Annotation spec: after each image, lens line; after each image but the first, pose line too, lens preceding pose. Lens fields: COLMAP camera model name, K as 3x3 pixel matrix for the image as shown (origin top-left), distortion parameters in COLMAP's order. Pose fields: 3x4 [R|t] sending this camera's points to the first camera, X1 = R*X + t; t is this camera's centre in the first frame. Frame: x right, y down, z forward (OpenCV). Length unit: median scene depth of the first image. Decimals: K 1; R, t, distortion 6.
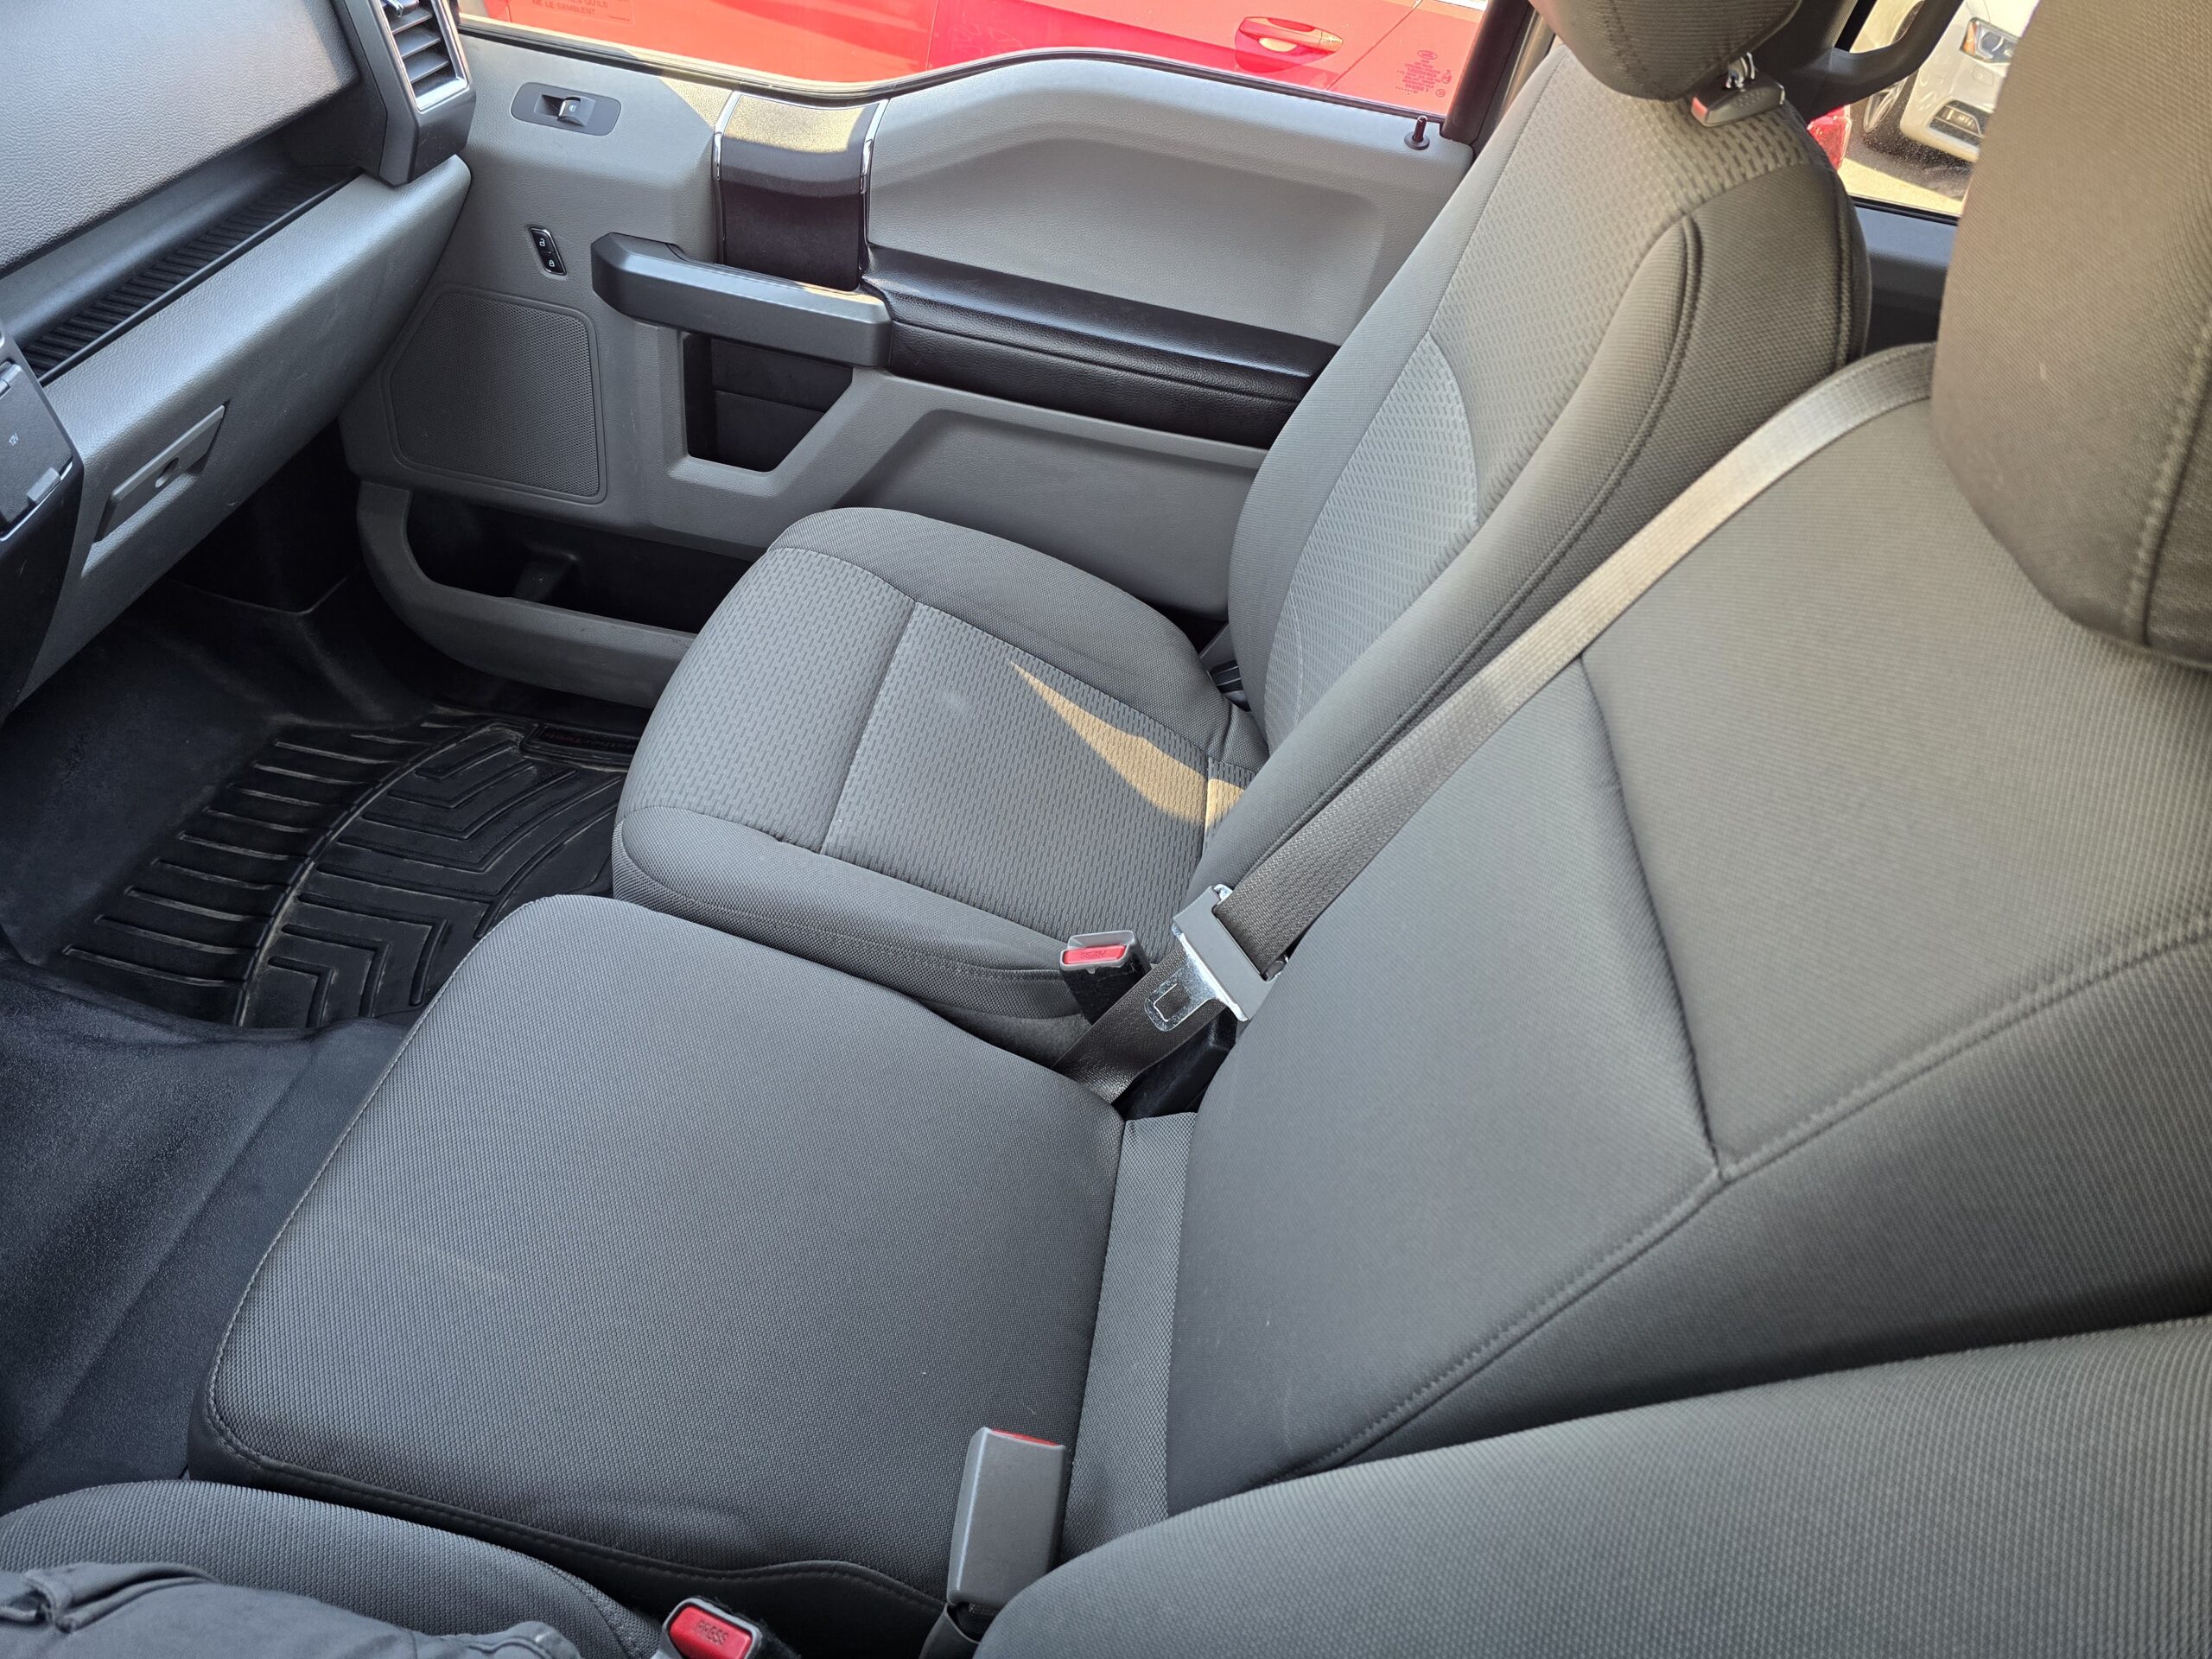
lens RADIAL K [[1464.2, 0, 1109.7], [0, 1464.2, 762.3], [0, 0, 1]] dist [0.112371, -0.135317]
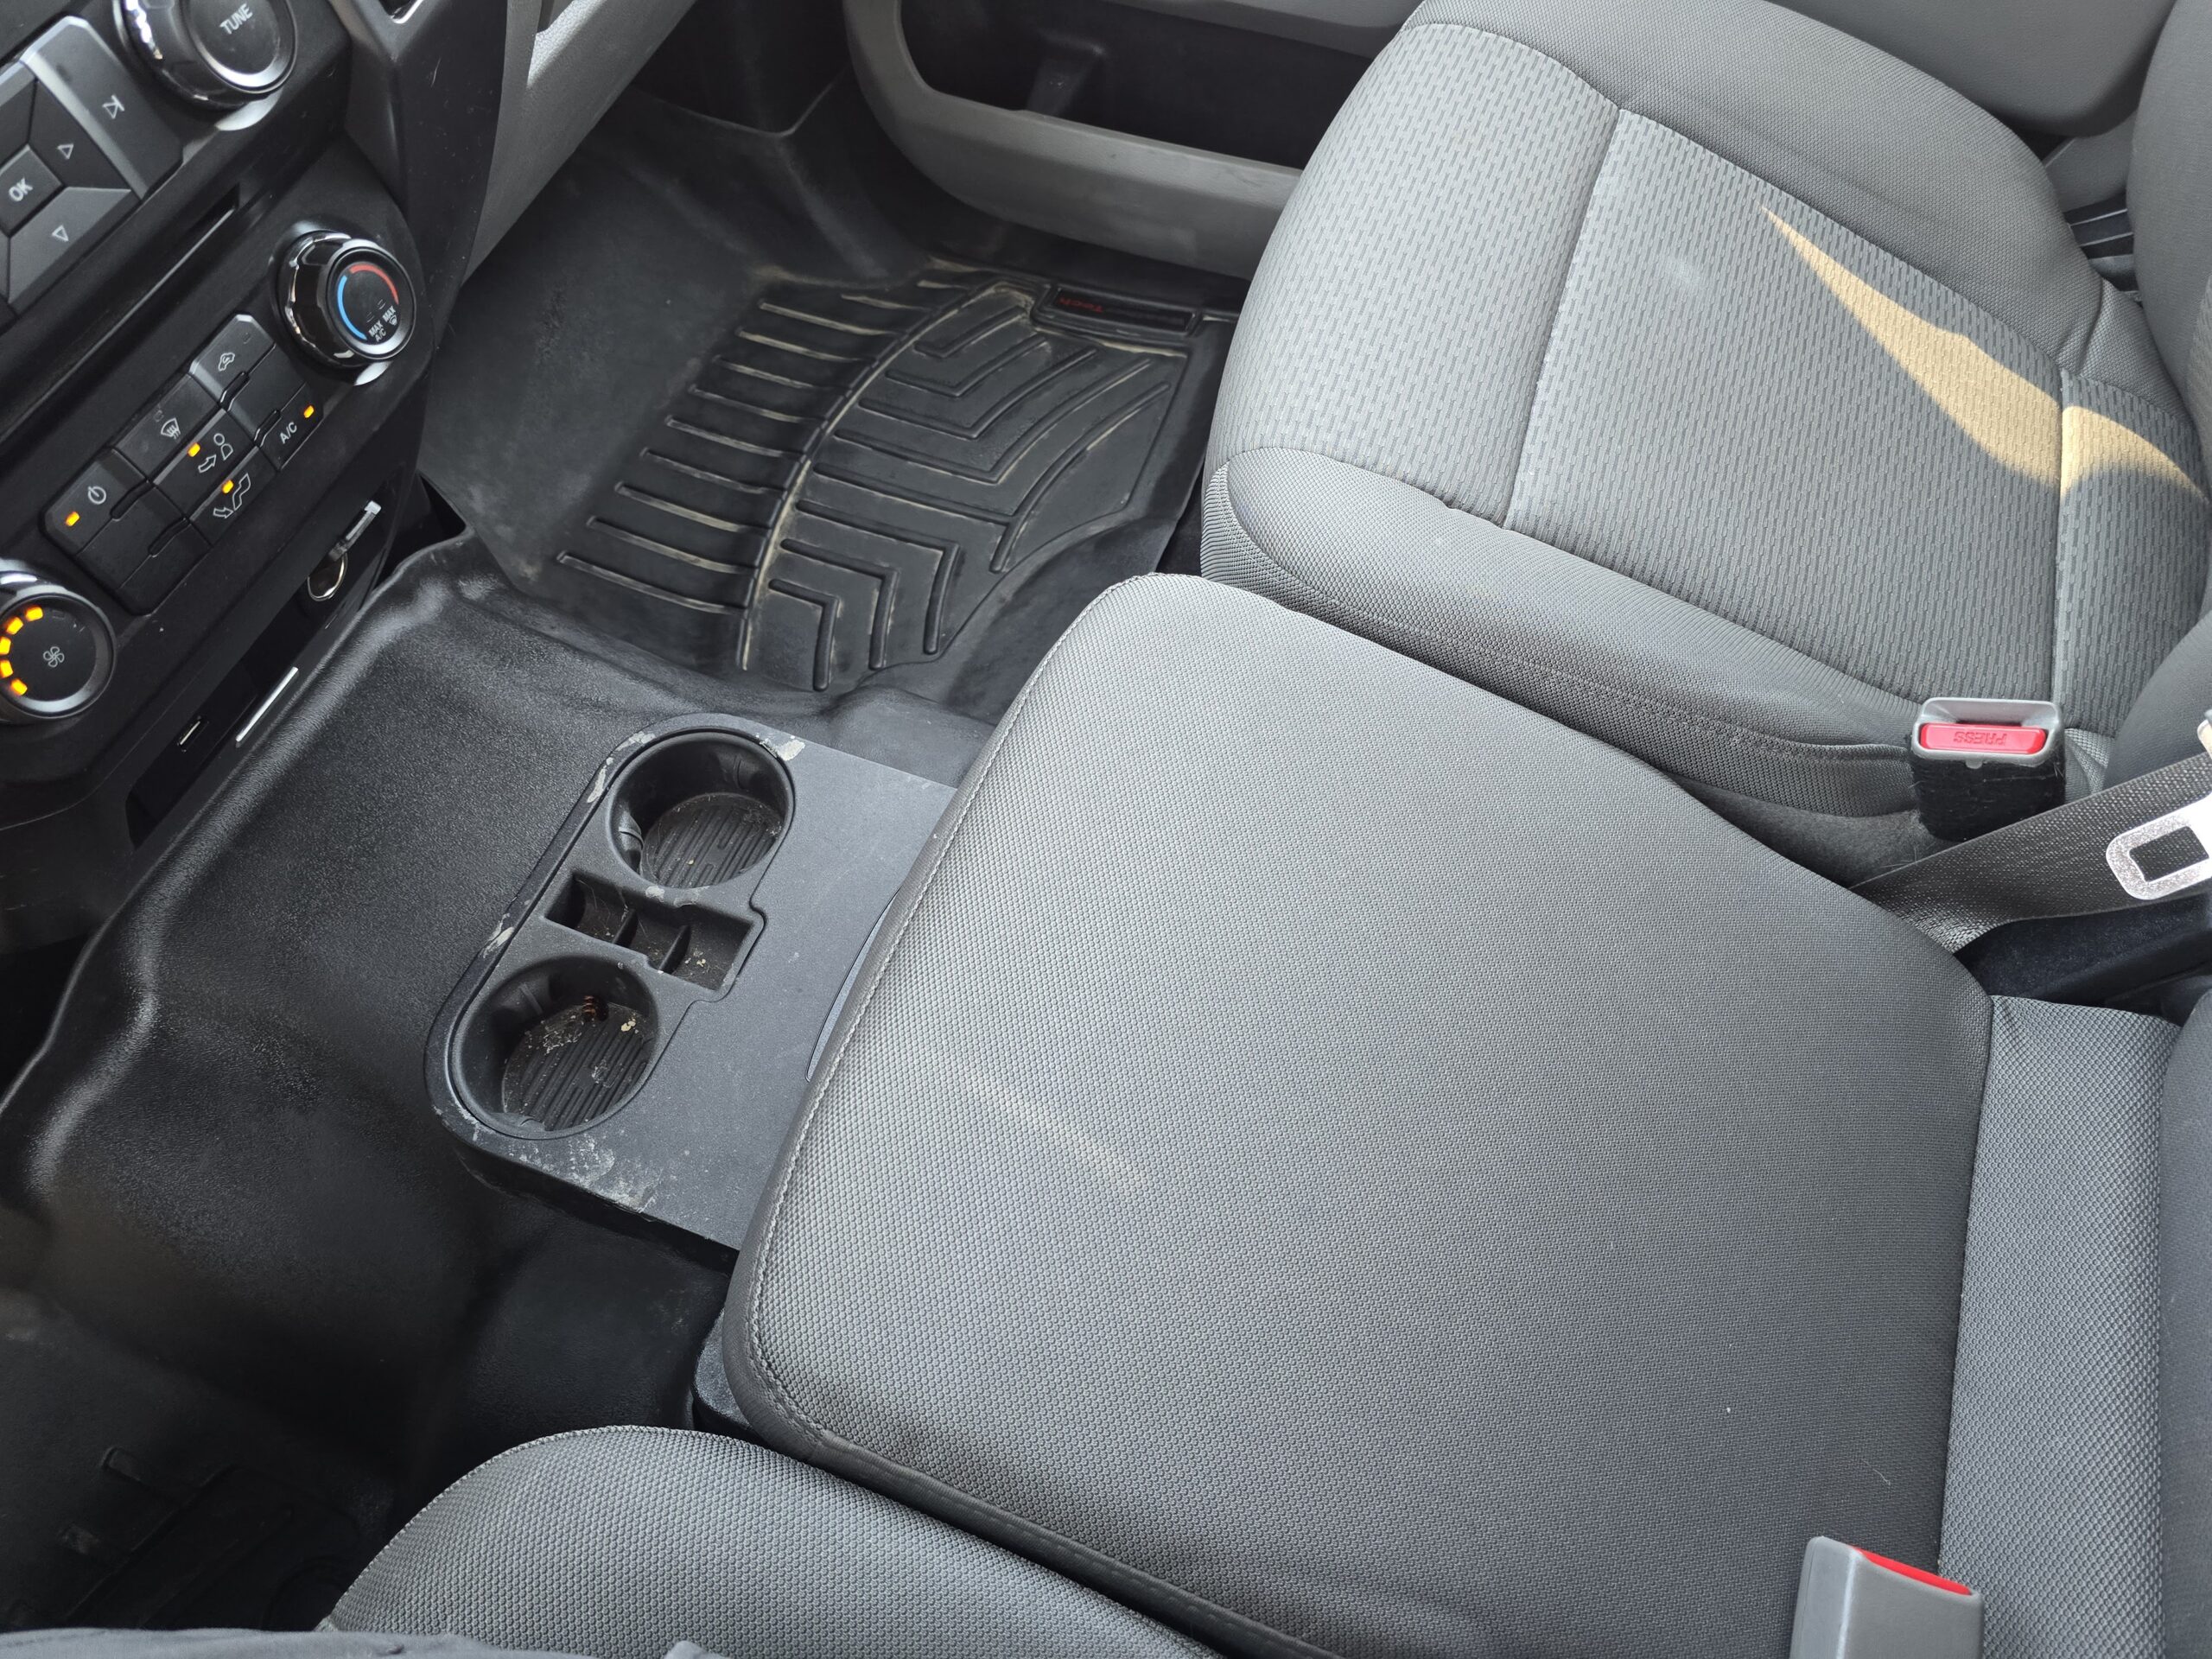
lens RADIAL K [[1644.1, 0, 1106.0], [0, 1644.1, 829.5], [0, 0, 1]] dist [0.014788, -0.002623]
pose [[0.953980, 0.111858, -0.278225, -0.105721], [-0.023386, 0.952749, 0.302858, -0.020144], [0.298956, -0.282414, 0.911520, 0.170128]]
